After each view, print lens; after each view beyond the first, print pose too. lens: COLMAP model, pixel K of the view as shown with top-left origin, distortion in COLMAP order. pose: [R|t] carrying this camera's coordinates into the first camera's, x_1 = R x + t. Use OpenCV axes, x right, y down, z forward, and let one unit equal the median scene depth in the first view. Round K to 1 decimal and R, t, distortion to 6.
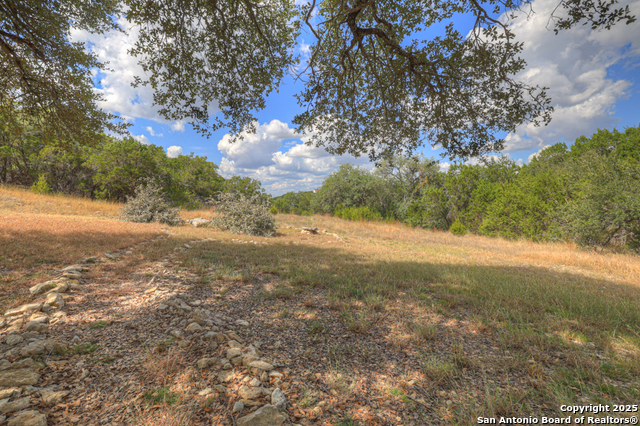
lens RADIAL K [[272.1, 0, 320.0], [0, 272.1, 213.0], [0, 0, 1]] dist [-0.021081, 0.000143]
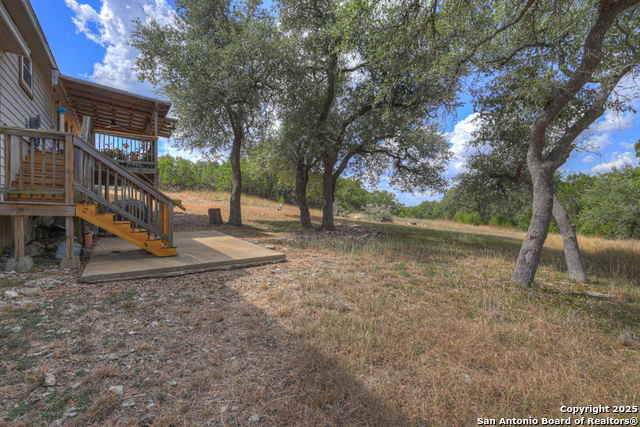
lens RADIAL K [[272.1, 0, 320.0], [0, 272.1, 213.5], [0, 0, 1]] dist [-0.021081, 0.000143]
pose [[0.873262, 0.006376, -0.487209, 0.123036], [-0.021734, 0.999429, -0.025876, 0.023380], [0.486766, 0.033186, 0.872902, -0.368317]]
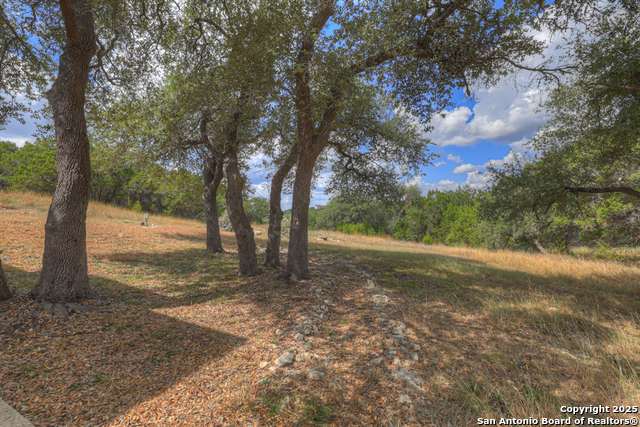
lens RADIAL K [[272.1, 0, 320.0], [0, 272.1, 213.5], [0, 0, 1]] dist [-0.021081, 0.000143]
pose [[0.999964, 0.007908, -0.002930, -0.020314], [-0.008066, 0.998273, -0.058188, 0.005390], [0.002465, 0.058210, 0.998301, -0.246164]]
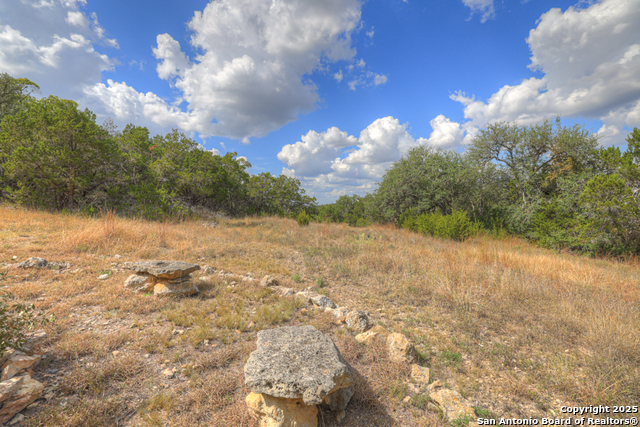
lens RADIAL K [[272.1, 0, 320.0], [0, 272.1, 213.5], [0, 0, 1]] dist [-0.021081, 0.000143]
pose [[0.977099, -0.008907, -0.212600, -0.001102], [0.004084, 0.999725, -0.023114, -0.007235], [0.212747, 0.021716, 0.976866, 0.337842]]
